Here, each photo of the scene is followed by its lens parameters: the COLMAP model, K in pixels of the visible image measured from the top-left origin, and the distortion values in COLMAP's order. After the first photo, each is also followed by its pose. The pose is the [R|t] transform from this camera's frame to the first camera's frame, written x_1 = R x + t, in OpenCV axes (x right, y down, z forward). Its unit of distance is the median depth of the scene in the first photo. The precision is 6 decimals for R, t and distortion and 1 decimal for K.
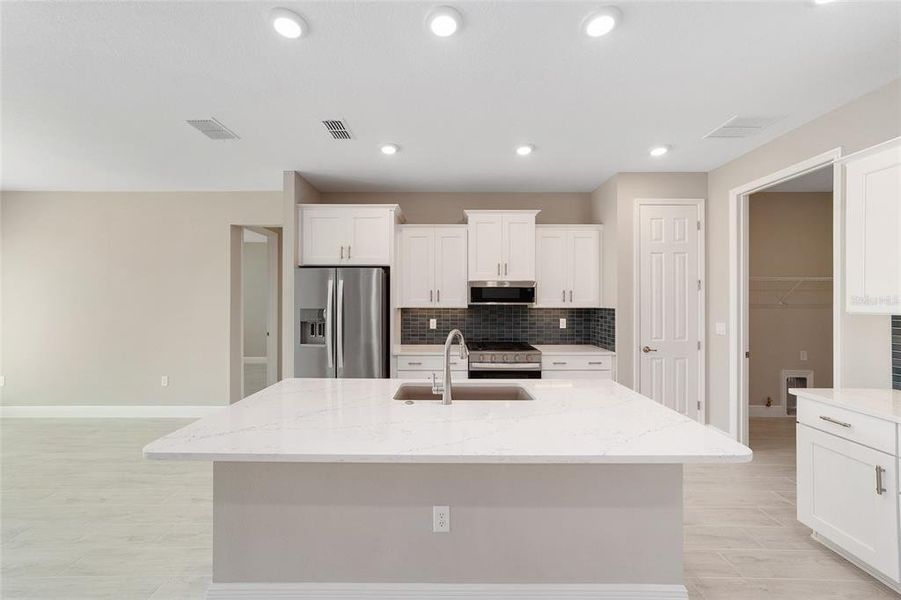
lens RADIAL K [[348.2, 0, 449.1], [0, 348.2, 299.4], [0, 0, 1]] dist [-0.000553, 0.000888]
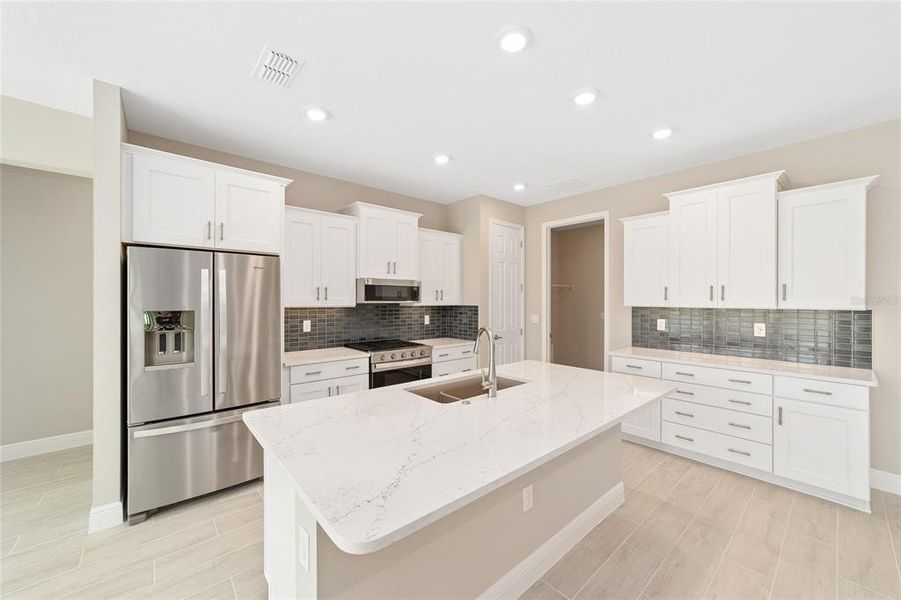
lens RADIAL K [[348.2, 0, 452.6], [0, 348.2, 298.3], [0, 0, 1]] dist [-0.000553, 0.000888]
pose [[0.747558, 0.002748, 0.664191, -0.390264], [-0.003374, 0.999994, -0.000341, 0.001333], [-0.664188, -0.001986, 0.747563, 0.141946]]
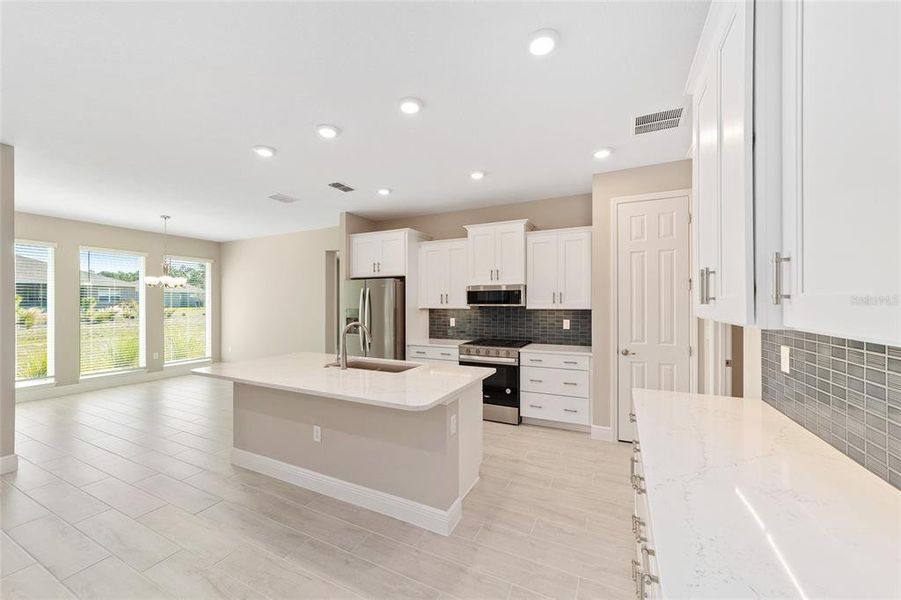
lens RADIAL K [[348.2, 0, 446.5], [0, 348.2, 303.2], [0, 0, 1]] dist [-0.000553, 0.000888]
pose [[0.892829, -0.002577, -0.450388, 0.538773], [0.004968, 0.999979, 0.004128, 0.000698], [0.450368, -0.005923, 0.892824, -0.086130]]
